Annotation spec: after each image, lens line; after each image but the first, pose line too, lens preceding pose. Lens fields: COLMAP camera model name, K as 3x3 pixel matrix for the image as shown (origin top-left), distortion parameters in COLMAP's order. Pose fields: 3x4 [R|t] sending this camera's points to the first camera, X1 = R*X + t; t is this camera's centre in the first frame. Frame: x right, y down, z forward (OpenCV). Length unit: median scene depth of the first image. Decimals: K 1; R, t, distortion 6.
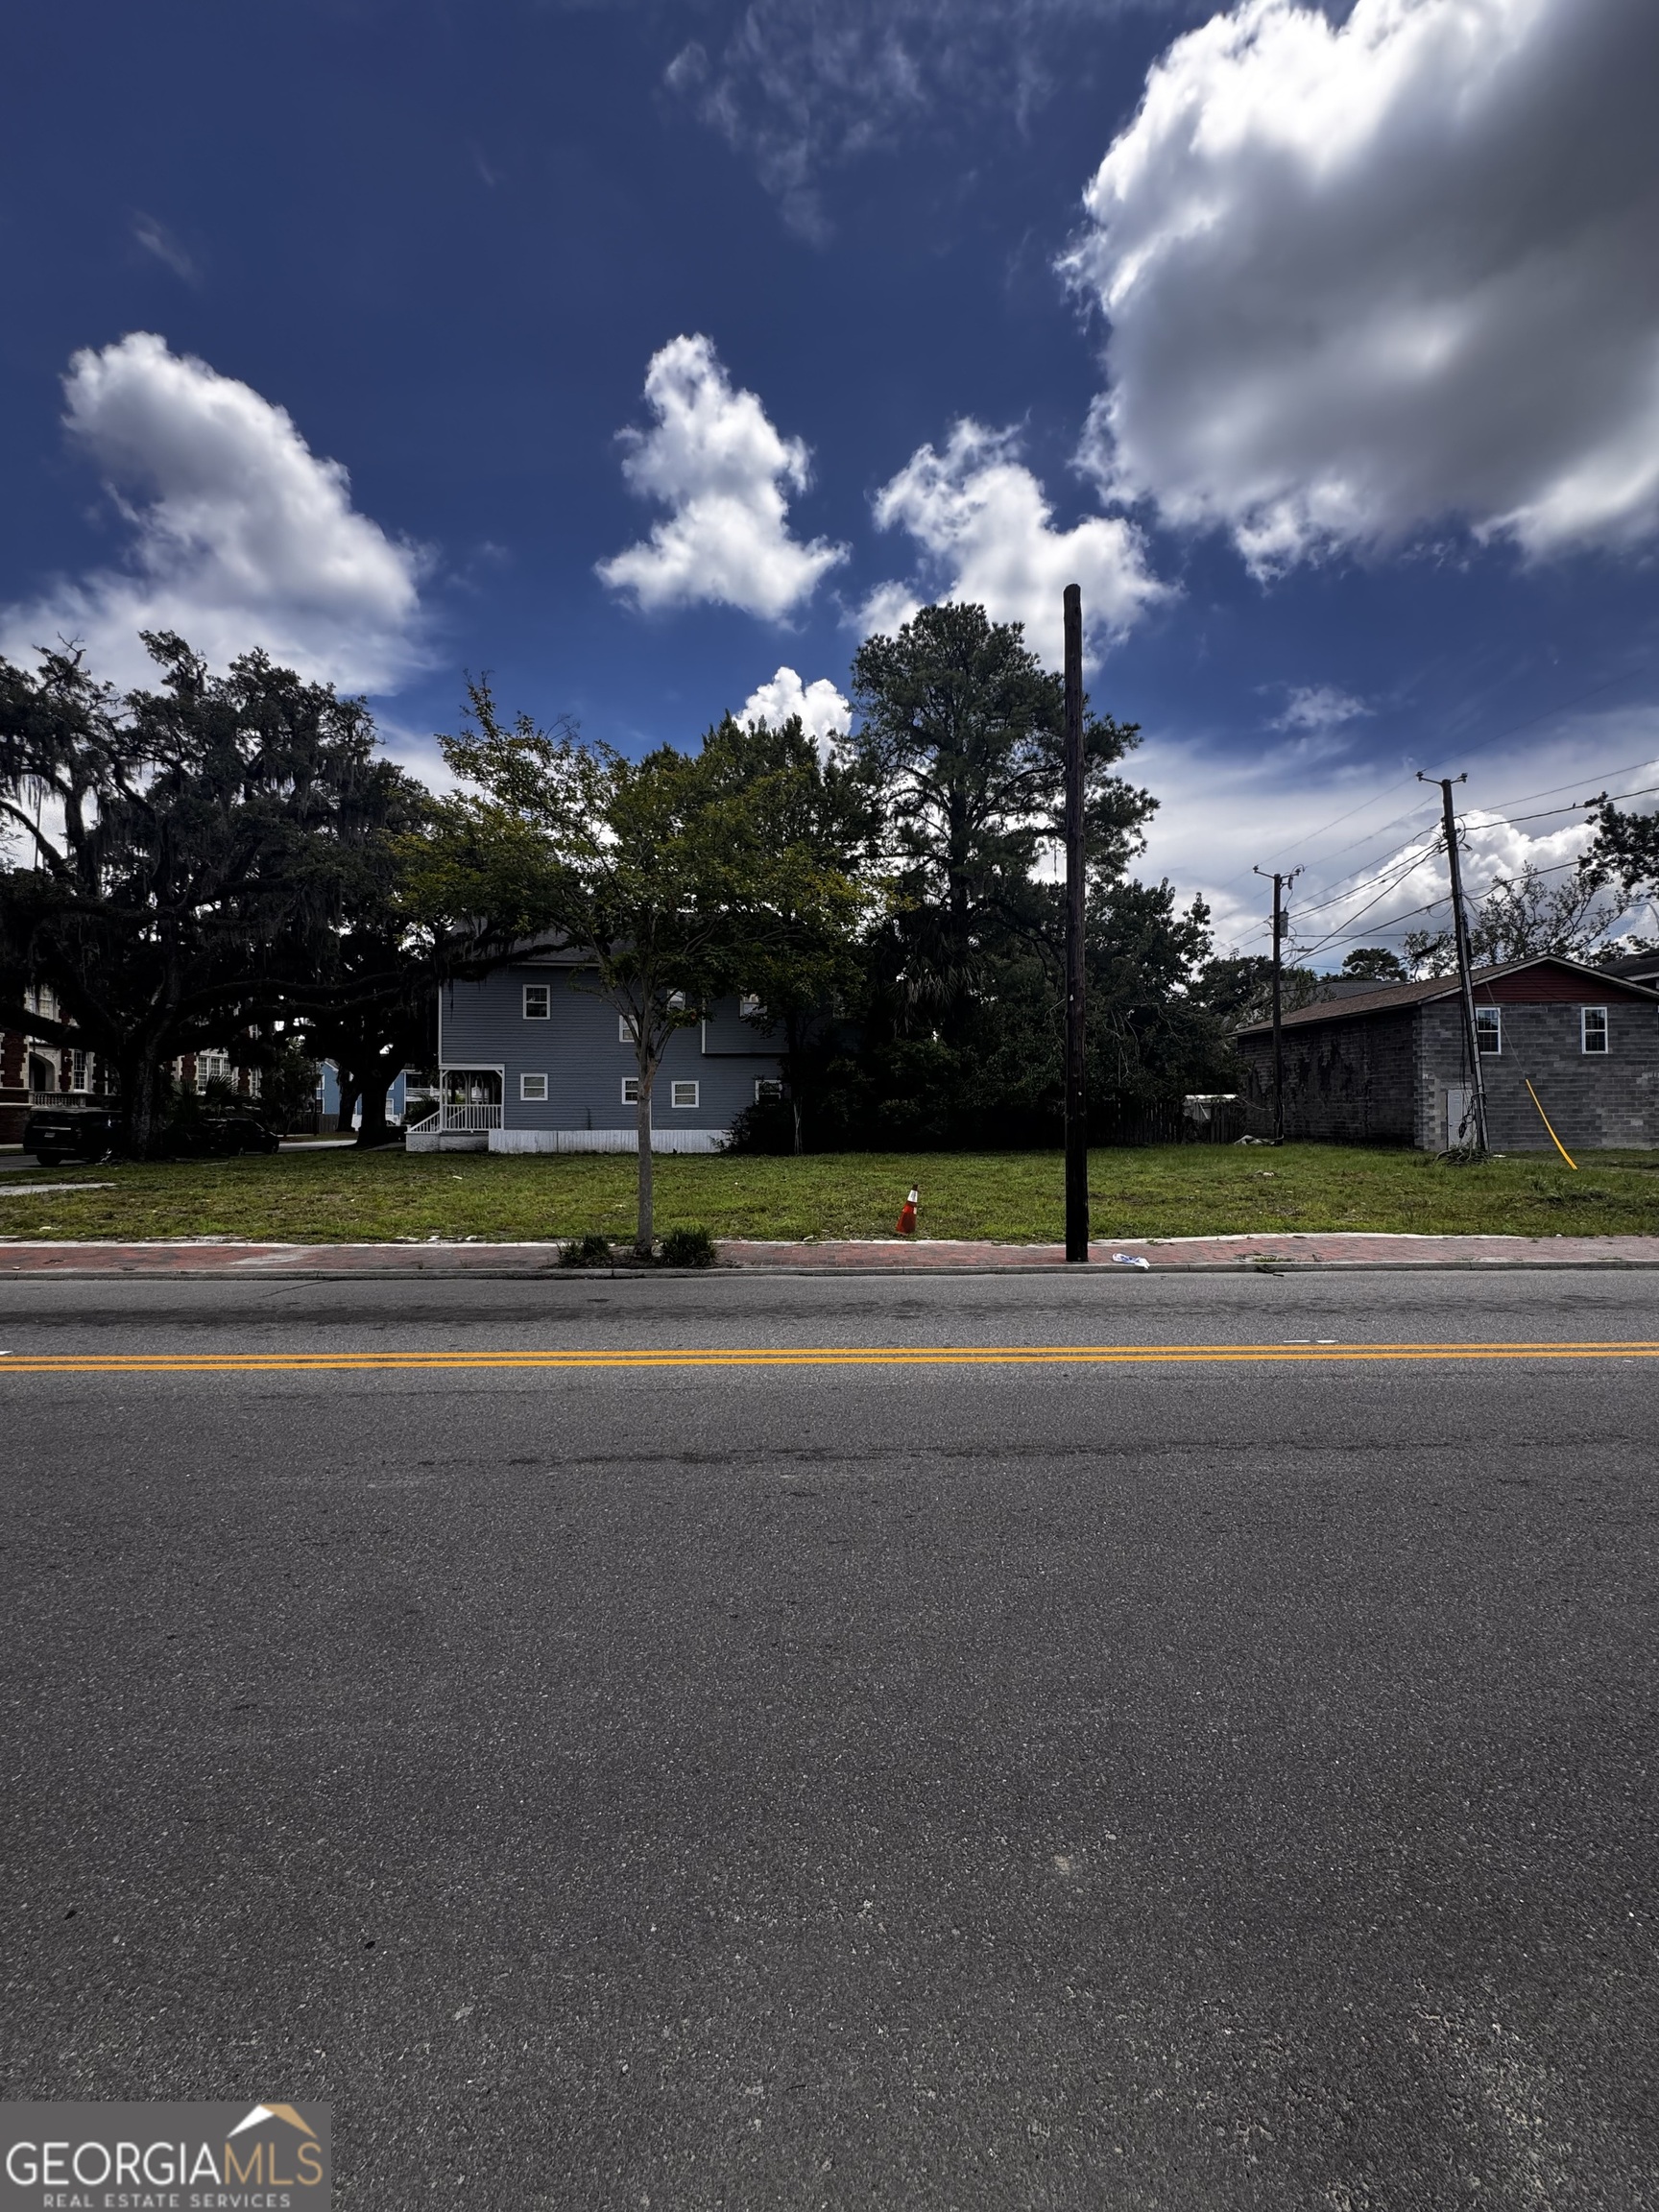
lens RADIAL K [[868.7, 0, 833.5], [0, 868.7, 1111.9], [0, 0, 1]] dist [0.014037, 0.000078]
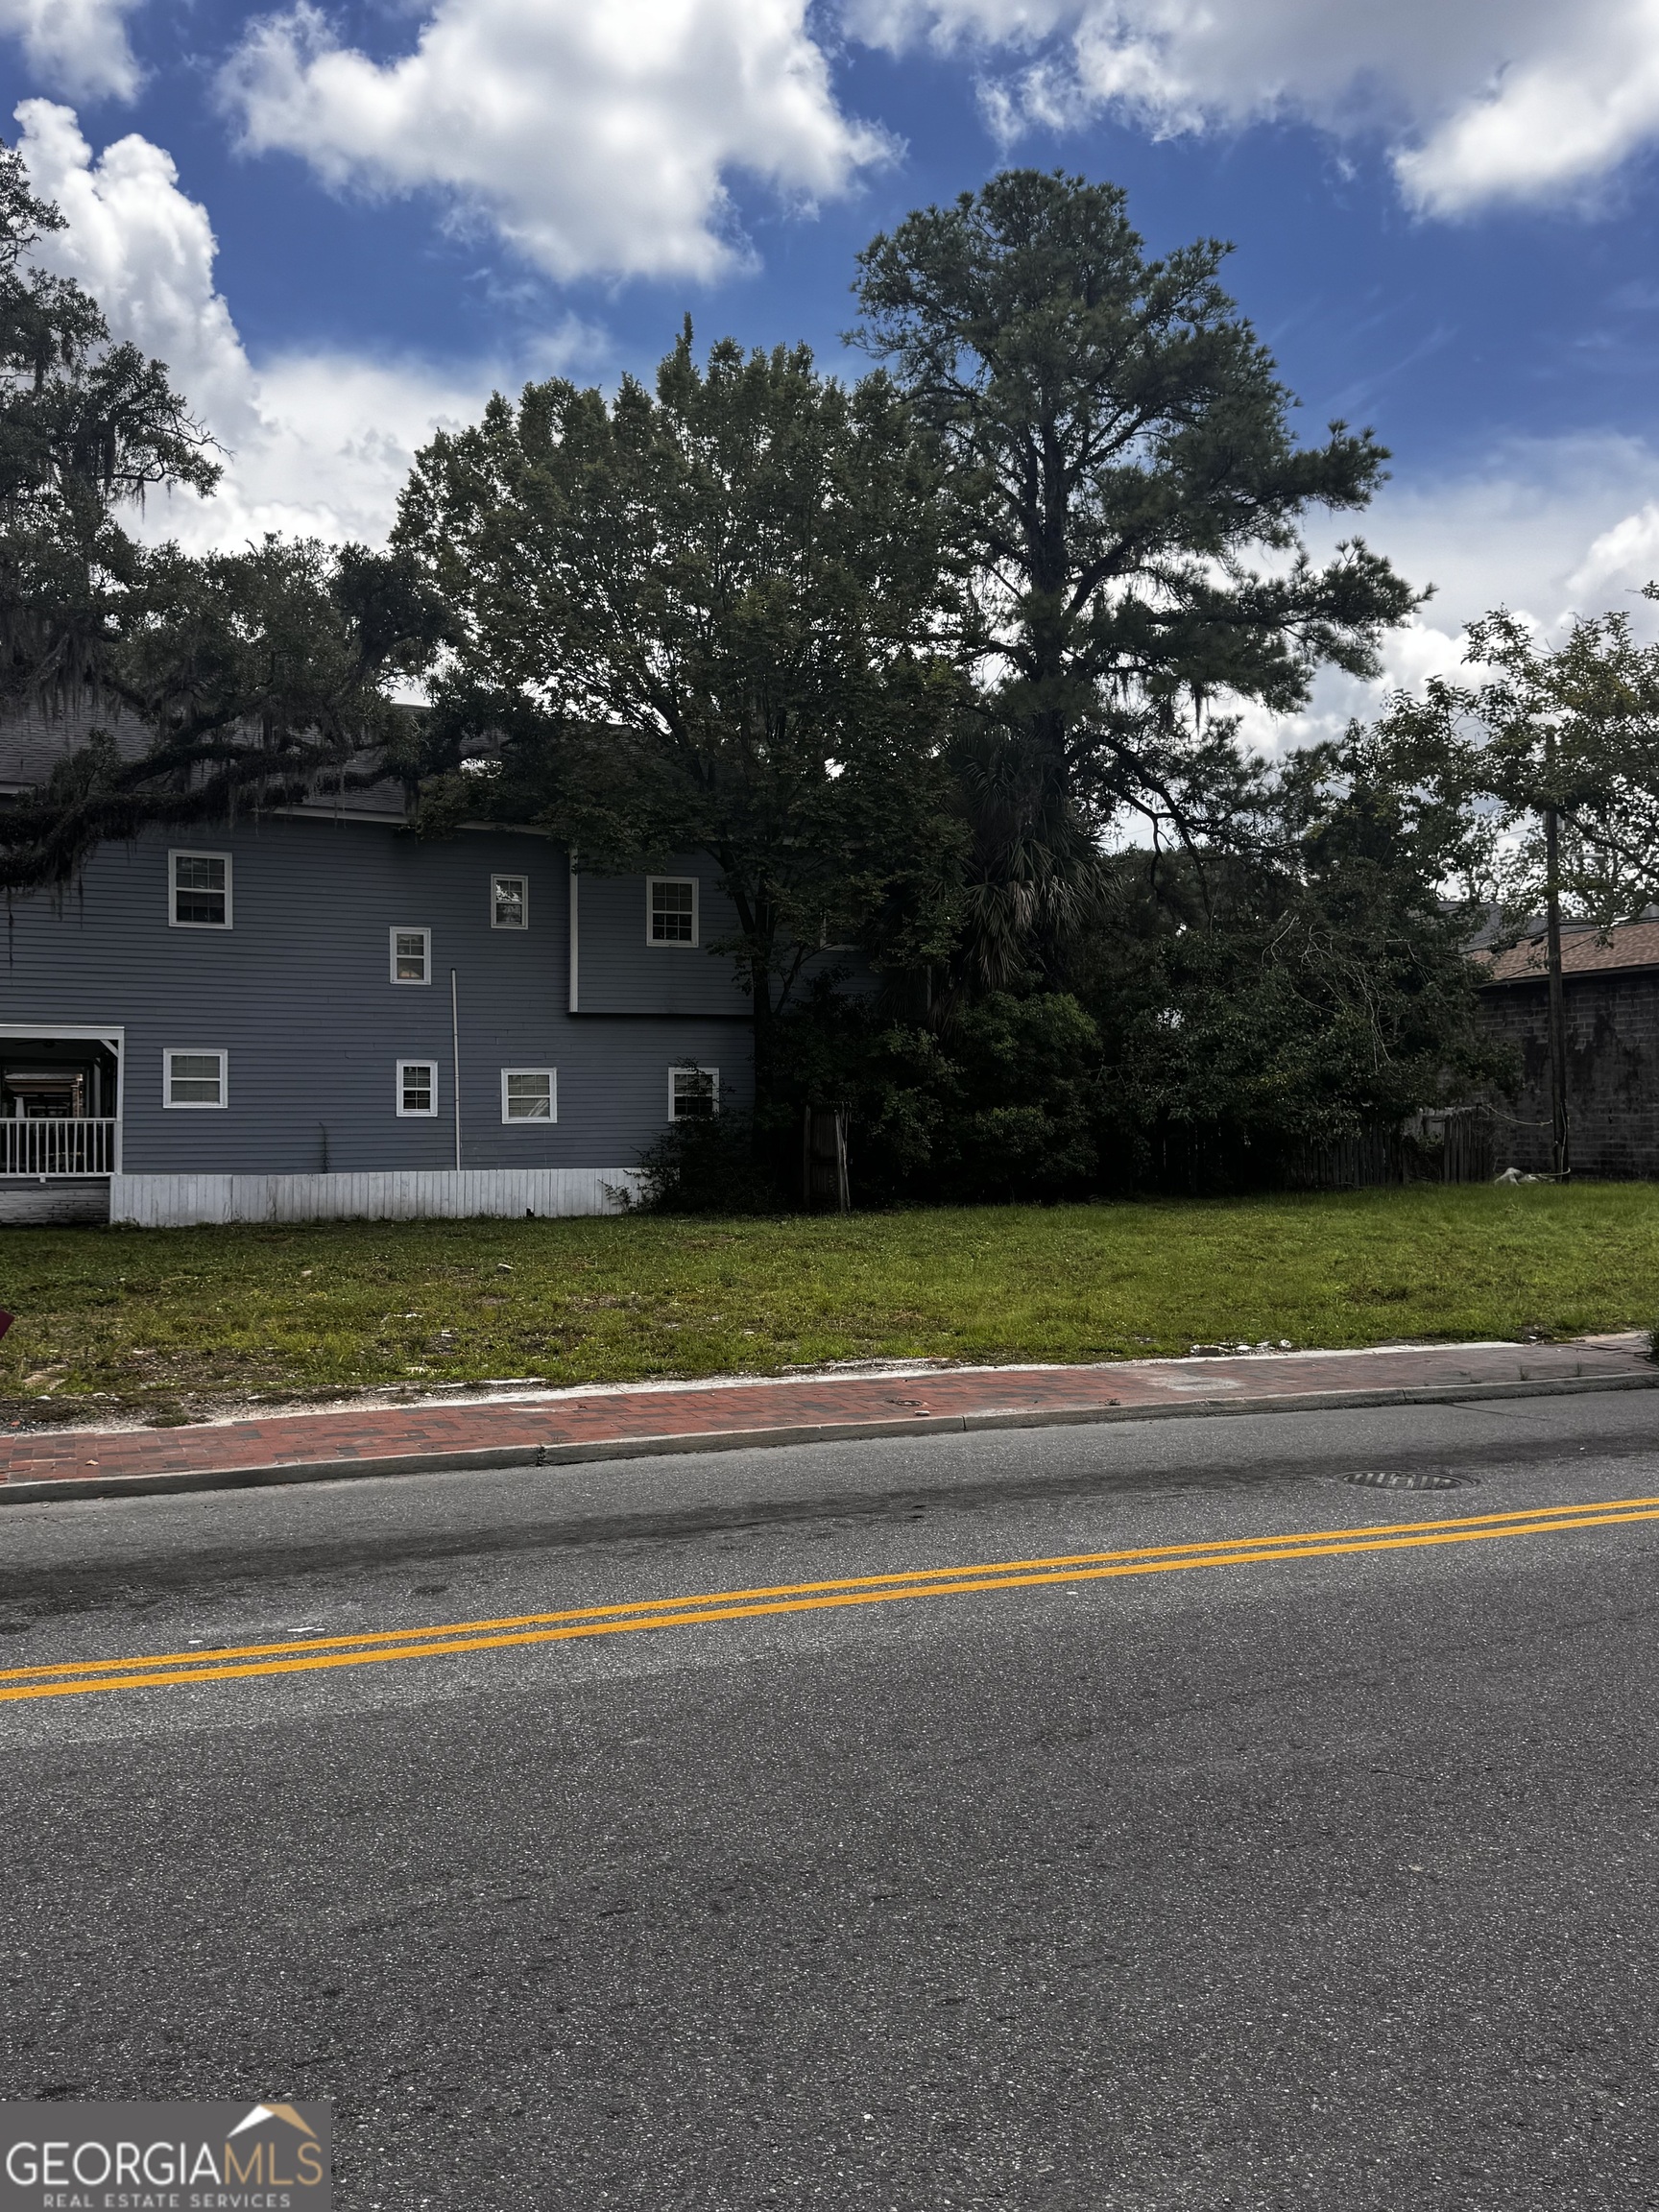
lens RADIAL K [[1858.1, 0, 835.7], [0, 1858.1, 1119.1], [0, 0, 1]] dist [0.107998, 0.000221]
pose [[0.933362, -0.002101, 0.358931, -0.395879], [0.004355, 0.999976, -0.005469, -0.000750], [-0.358910, 0.006668, 0.933348, -0.027101]]
